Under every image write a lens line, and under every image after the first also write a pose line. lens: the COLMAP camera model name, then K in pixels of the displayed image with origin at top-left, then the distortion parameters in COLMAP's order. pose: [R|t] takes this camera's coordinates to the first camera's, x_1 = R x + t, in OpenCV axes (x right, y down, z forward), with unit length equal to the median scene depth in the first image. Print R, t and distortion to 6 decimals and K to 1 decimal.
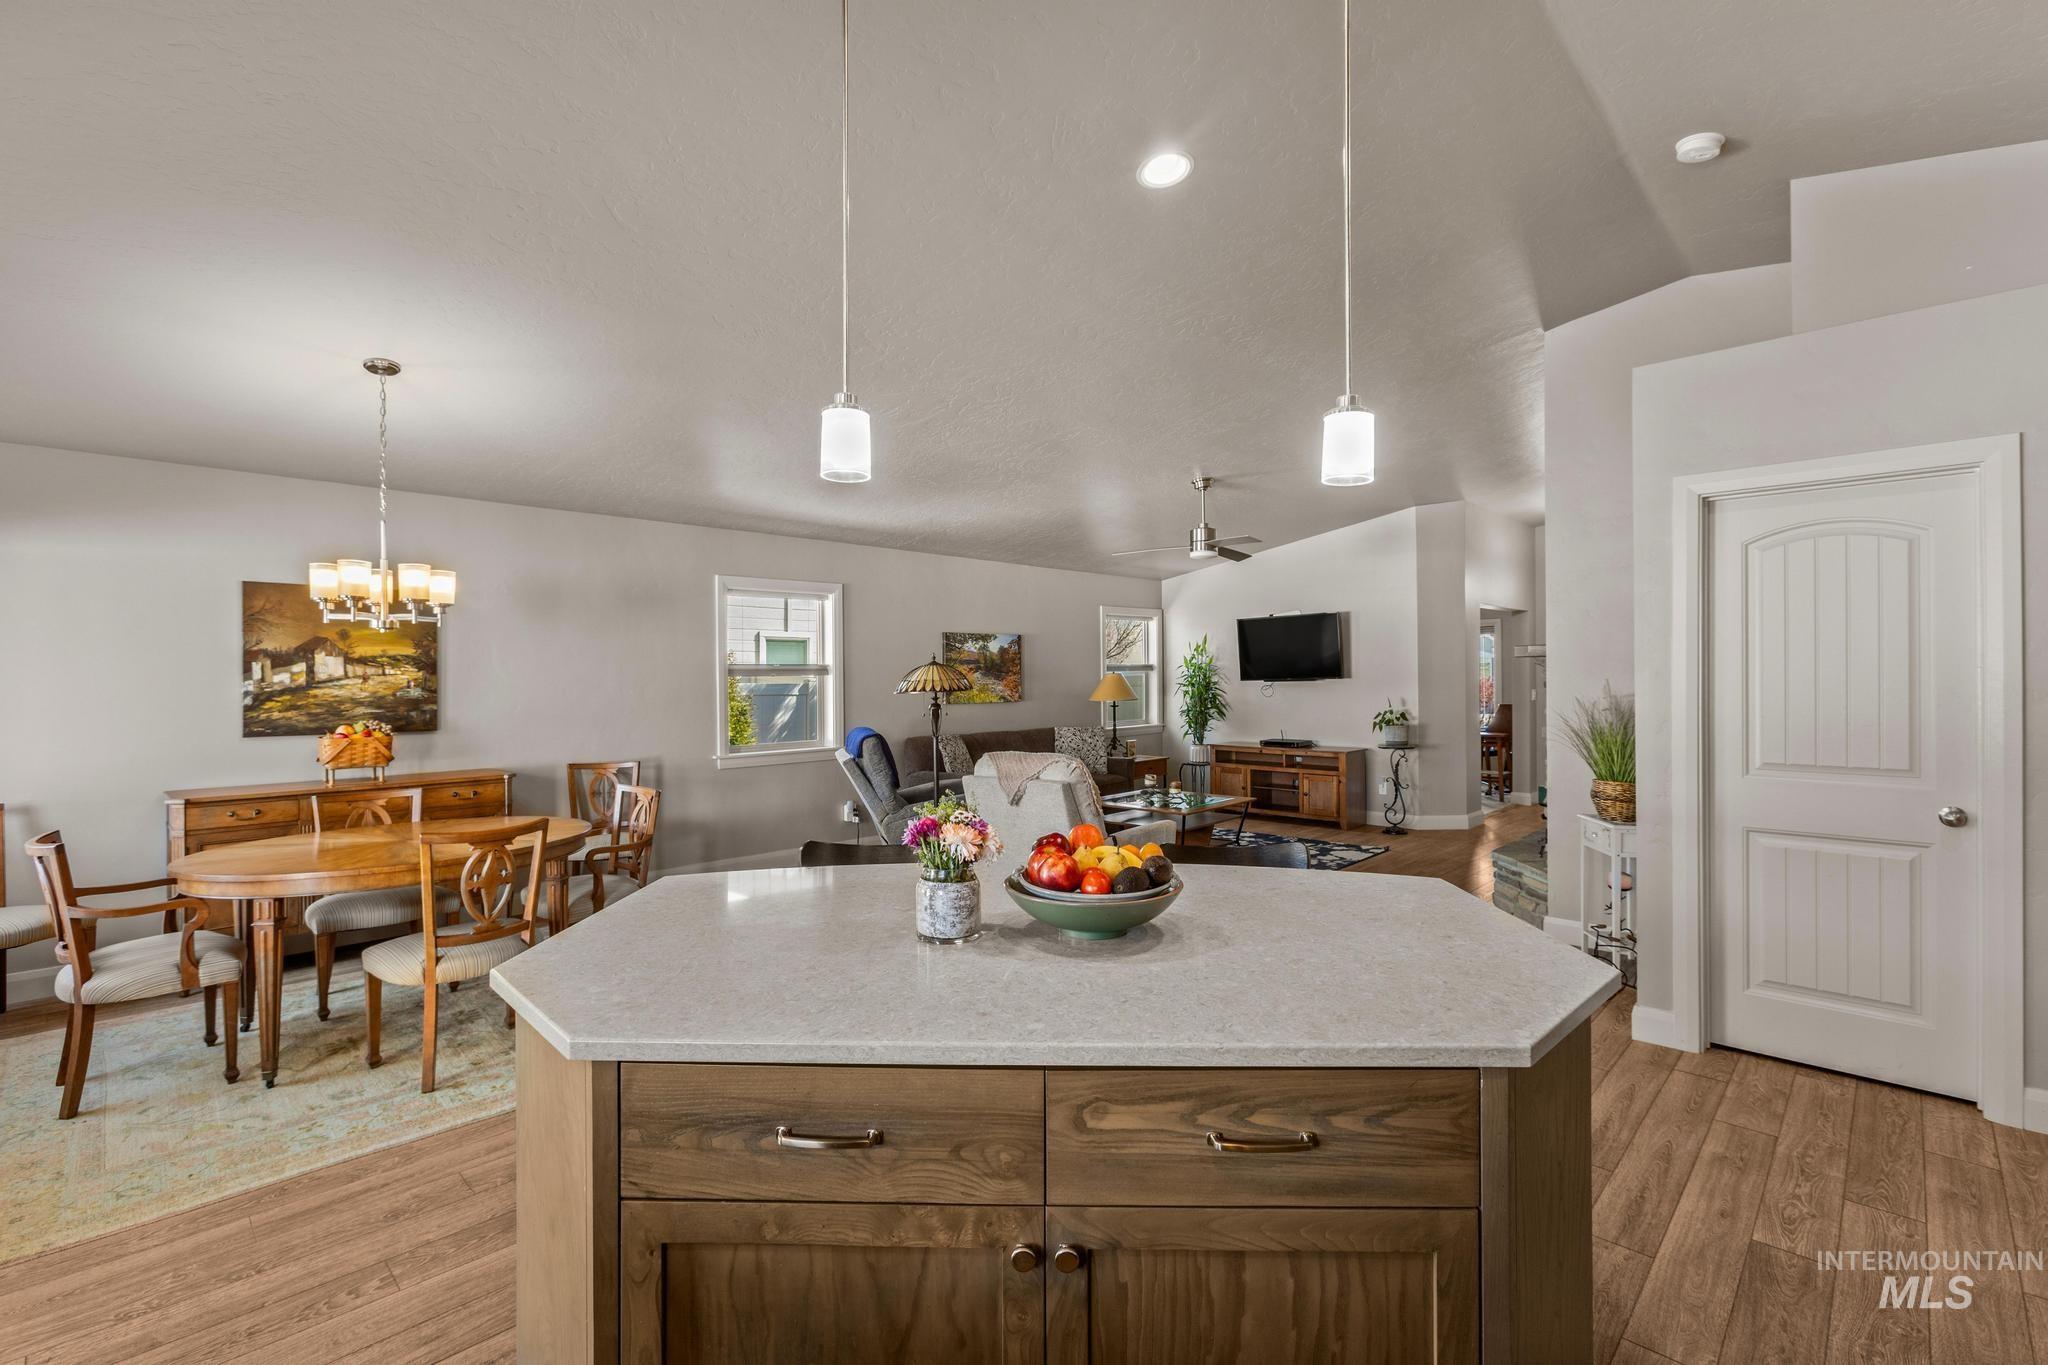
lens RADIAL K [[925.2, 0, 1024.0], [0, 925.2, 682.5], [0, 0, 1]] dist [0.000906, 0.000398]
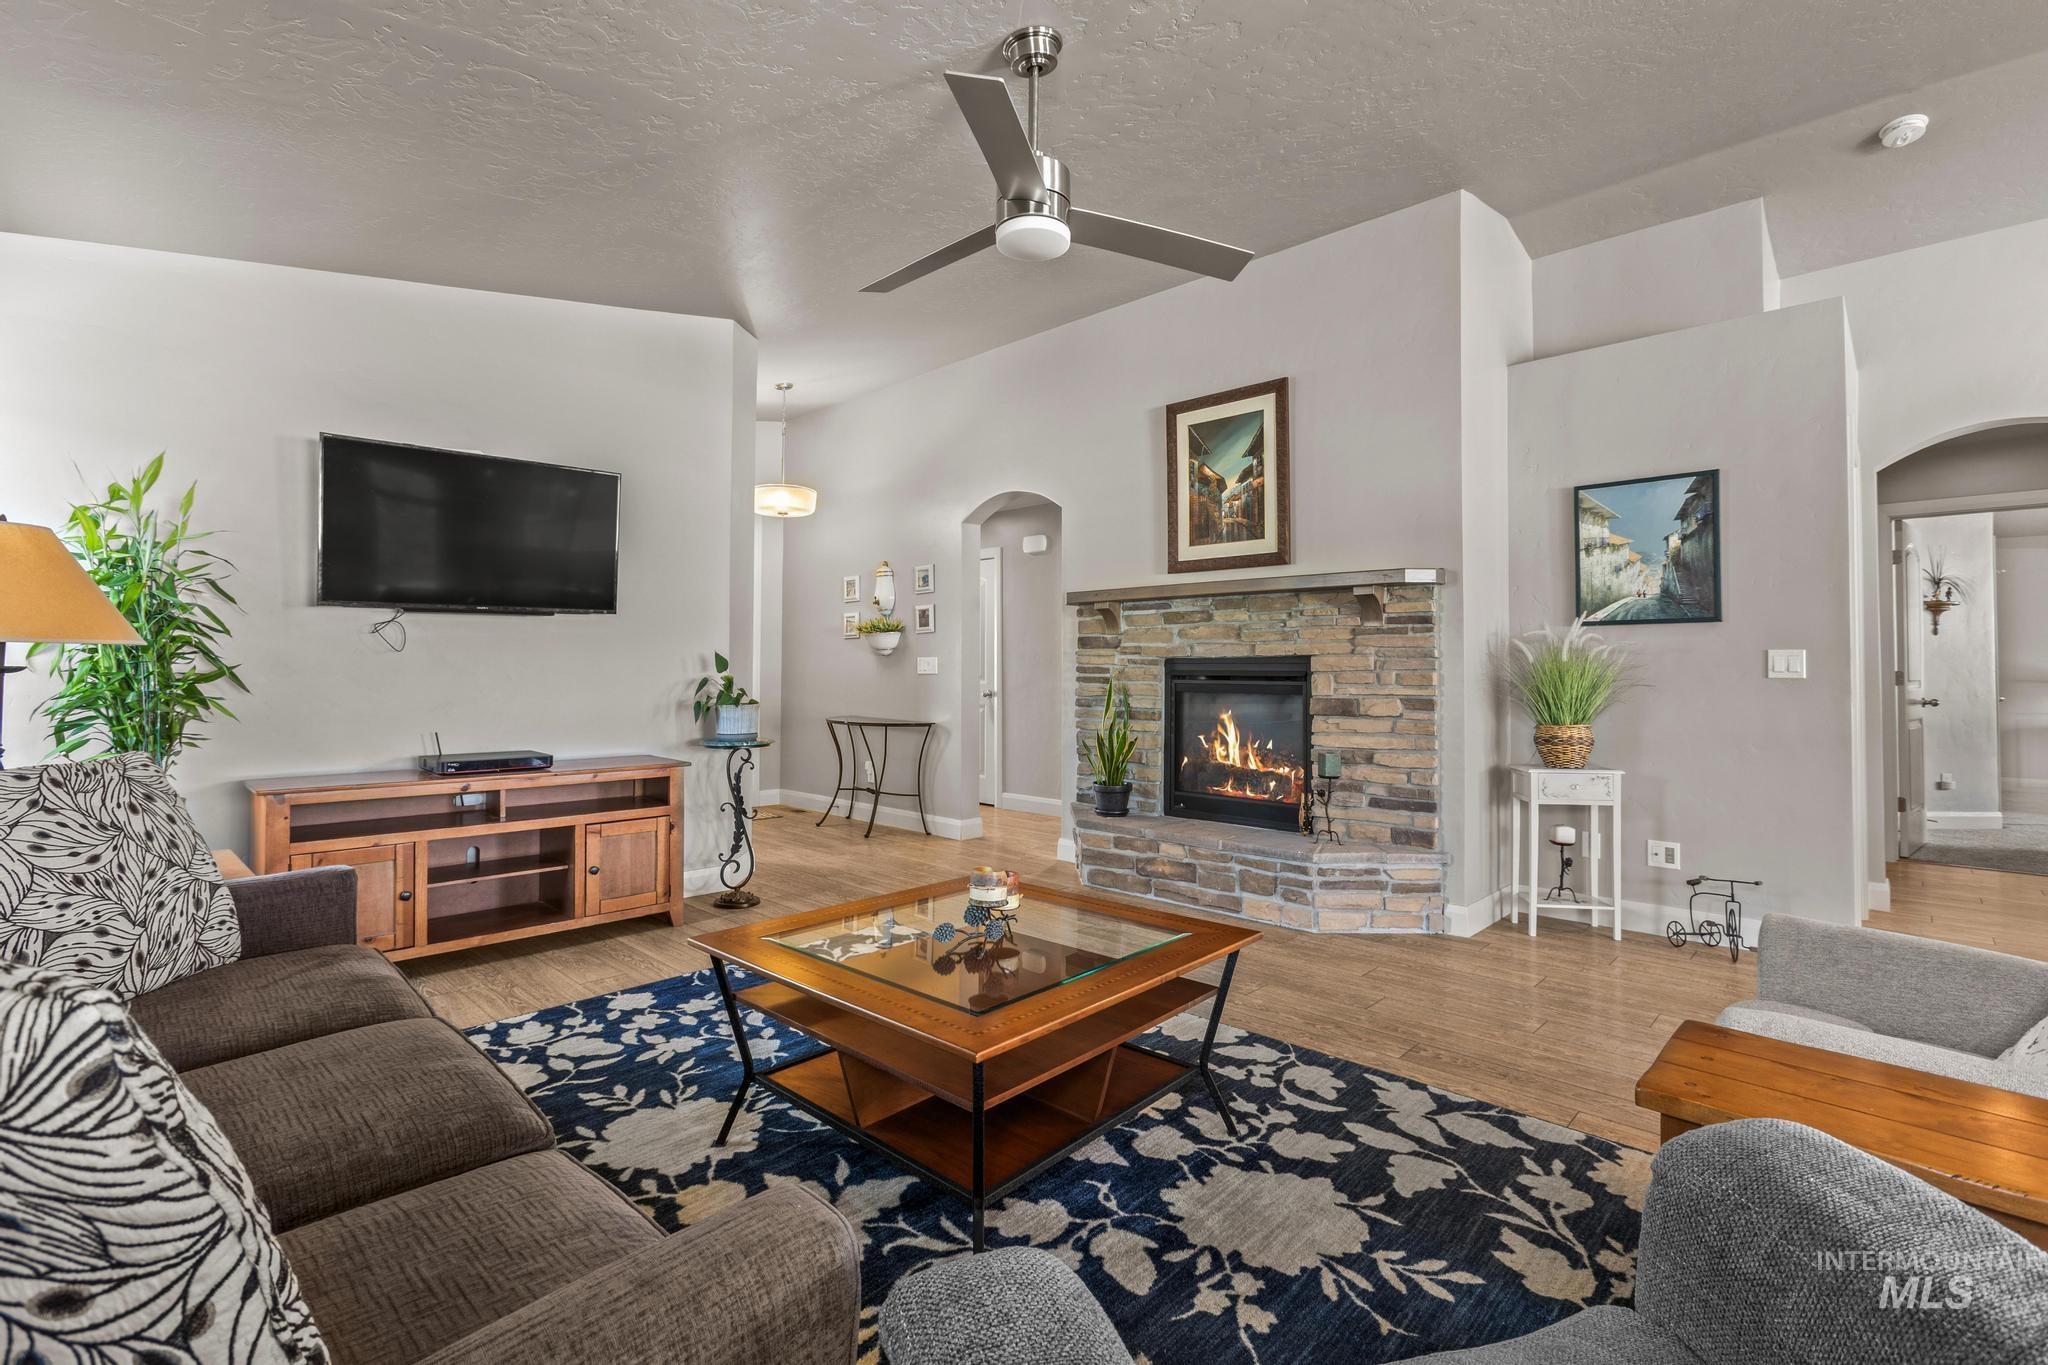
lens RADIAL K [[933.8, 0, 1022.8], [0, 933.8, 657.4], [0, 0, 1]] dist [-0.000501, 0.000436]
pose [[-0.008180, 0.020804, 0.999750, -0.258288], [0.004215, 0.999775, -0.020770, 0.053985], [-0.999958, 0.004044, -0.008266, 1.449861]]
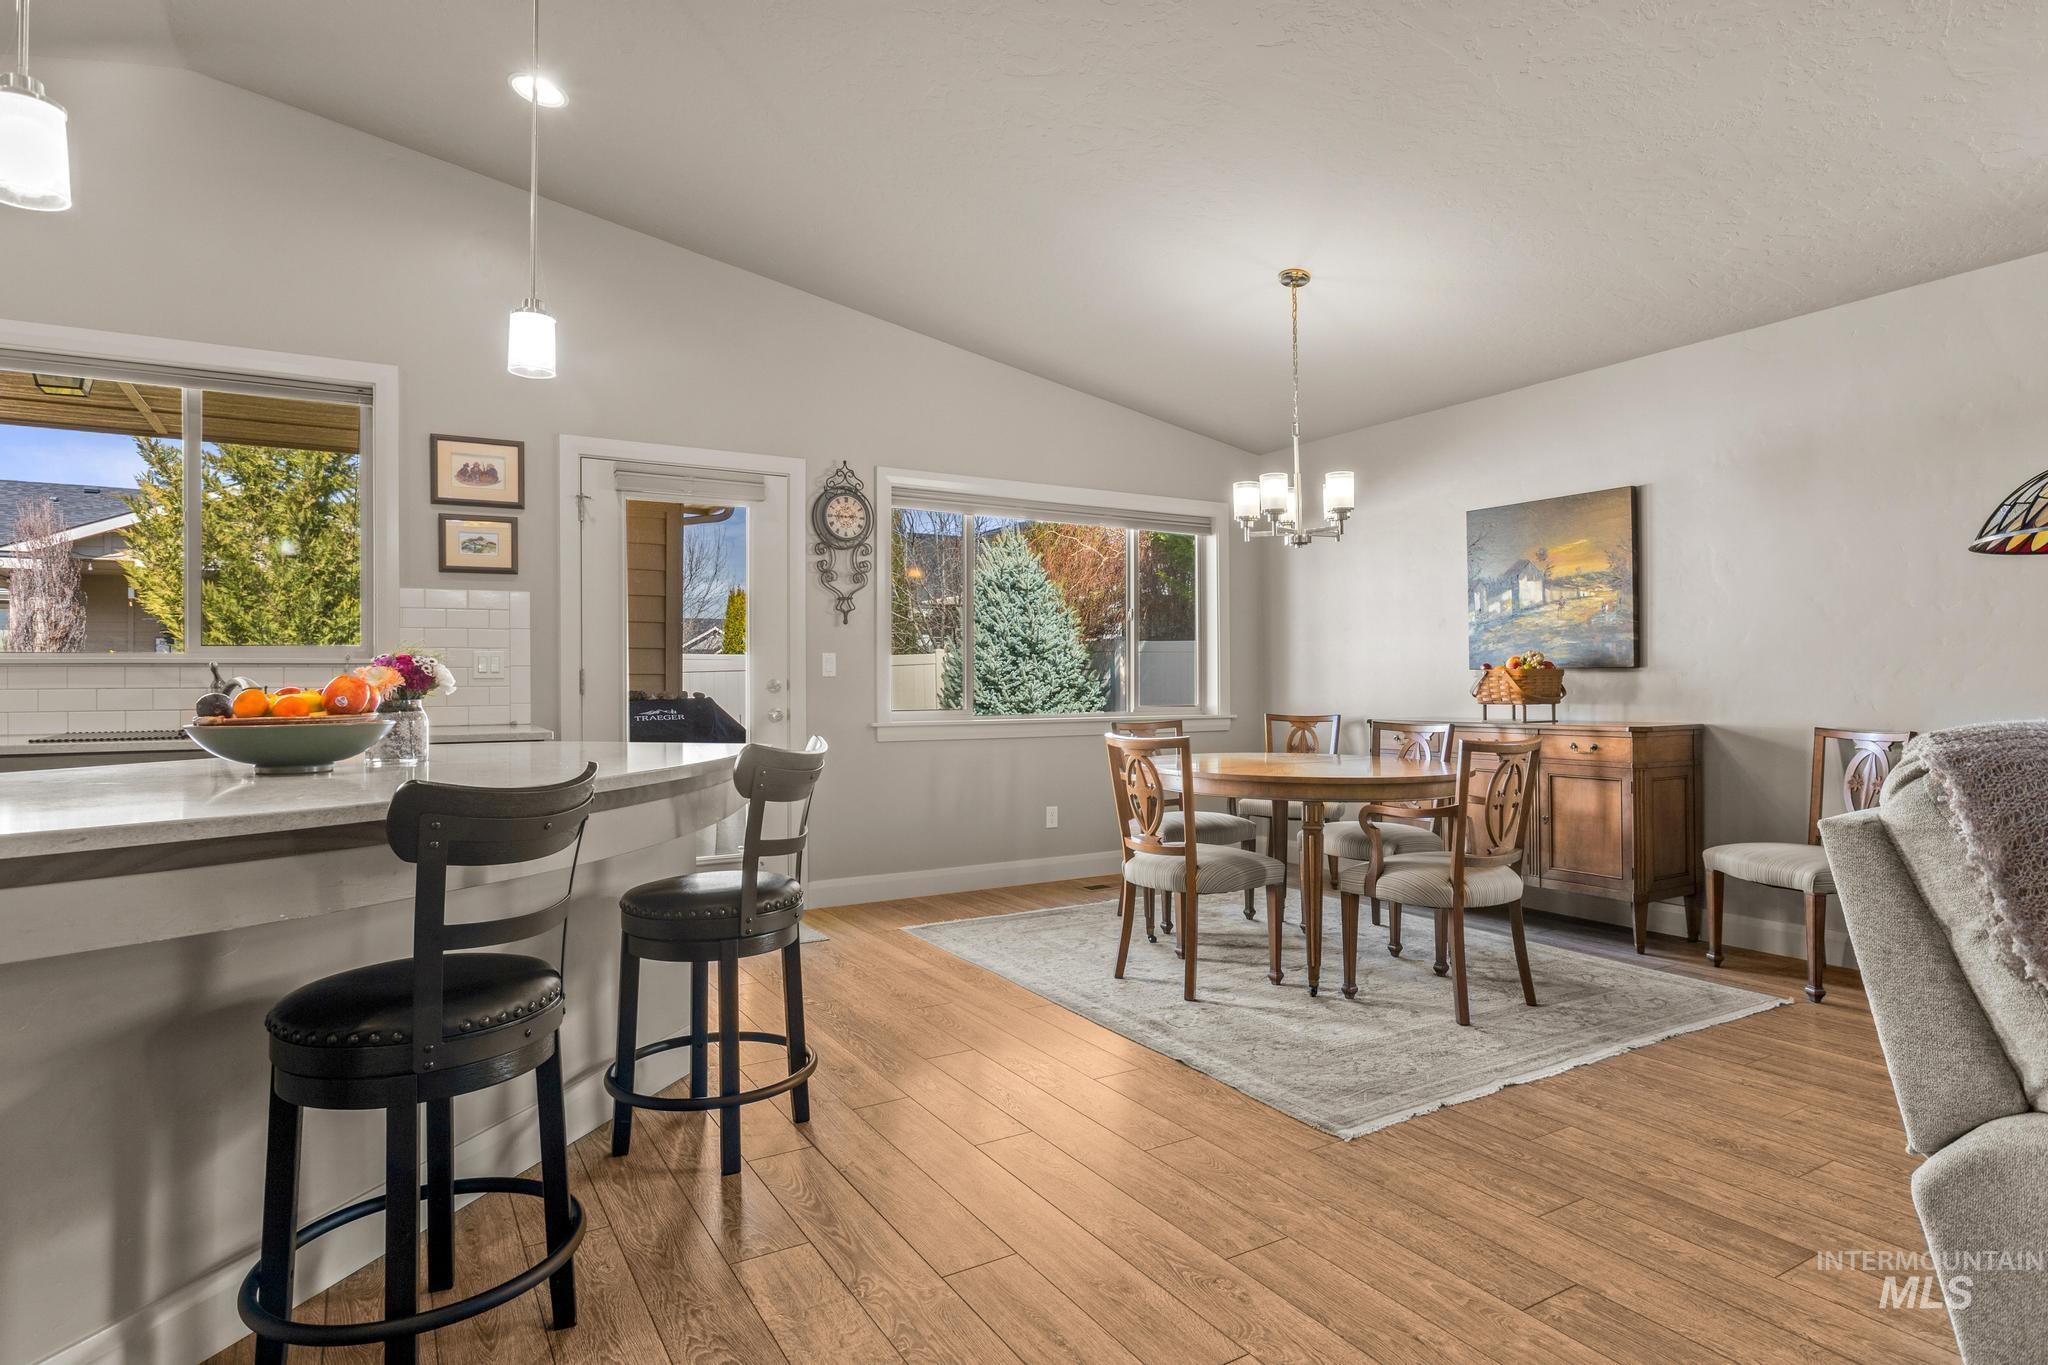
lens RADIAL K [[1108.0, 0, 1024.8], [0, 1108.0, 668.8], [0, 0, 1]] dist [-0.025171, 0.023614]
pose [[-0.272643, -0.007361, -0.962087, 0.404879], [0.000431, 0.999970, -0.007773, 0.064926], [0.962115, -0.002534, -0.272632, 0.829134]]
